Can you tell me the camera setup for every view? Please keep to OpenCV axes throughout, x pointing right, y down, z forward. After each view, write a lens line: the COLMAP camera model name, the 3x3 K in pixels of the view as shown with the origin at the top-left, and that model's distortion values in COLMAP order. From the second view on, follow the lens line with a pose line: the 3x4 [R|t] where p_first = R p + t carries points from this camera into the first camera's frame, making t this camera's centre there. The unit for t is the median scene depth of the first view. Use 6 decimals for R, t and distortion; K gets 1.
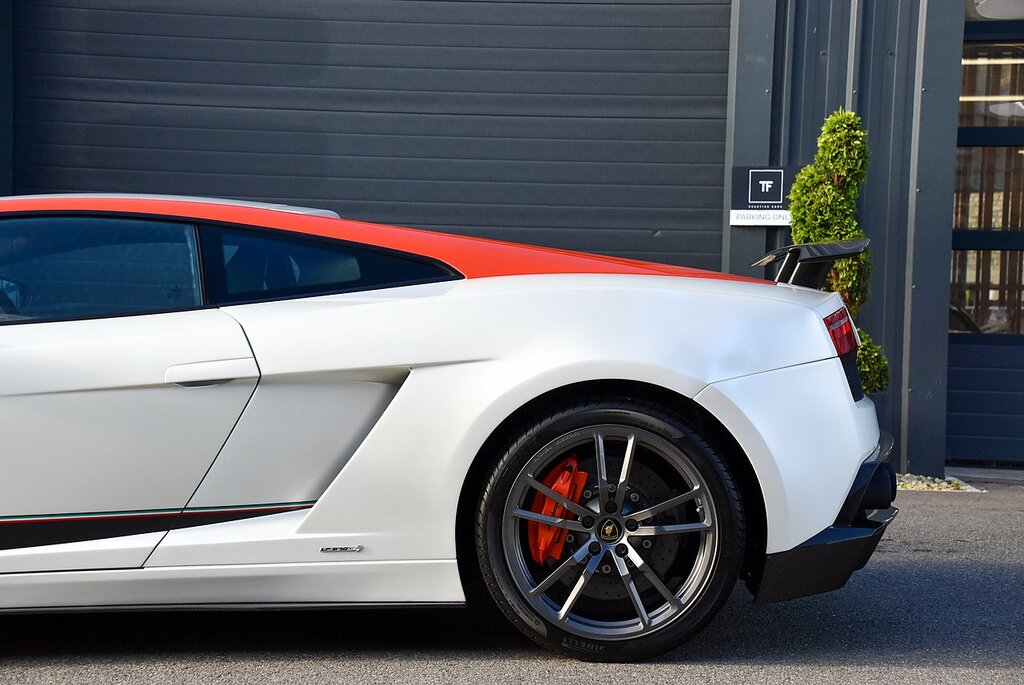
lens RADIAL K [[3734.3, 0, 513.6], [0, 3734.3, 348.3], [0, 0, 1]] dist [1.425639, 0.000000]
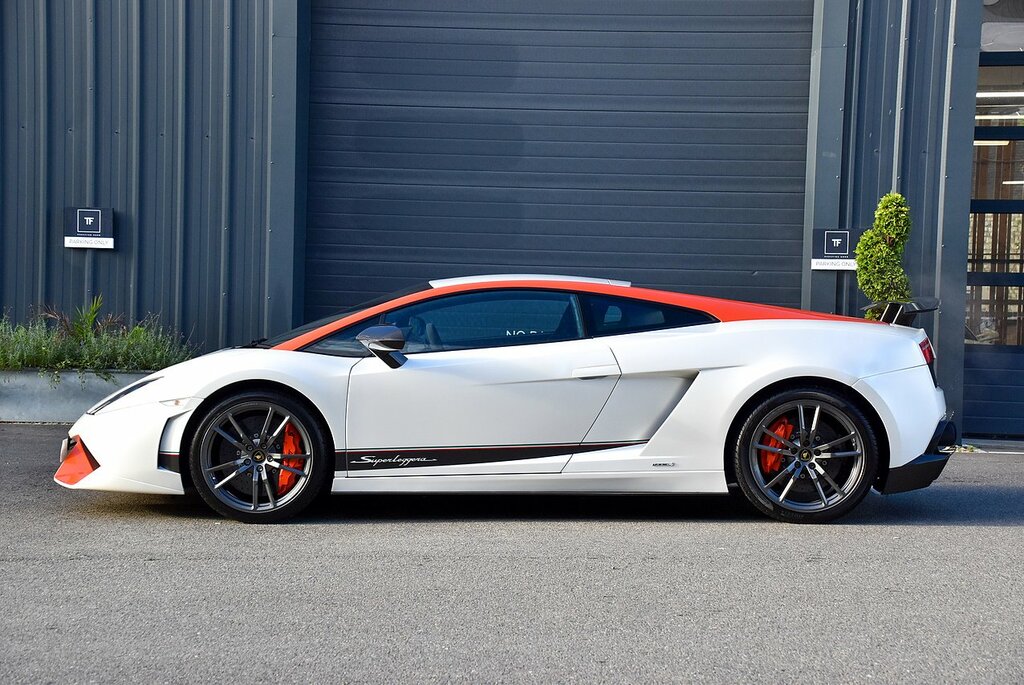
lens RADIAL K [[3734.3, 0, 506.8], [0, 3734.3, 347.6], [0, 0, 1]] dist [1.425639, 0.000000]
pose [[0.999992, 0.000001, 0.003991, -0.129107], [-0.000002, 1.000000, 0.000321, -0.006651], [-0.003991, -0.000321, 0.999992, -0.883239]]
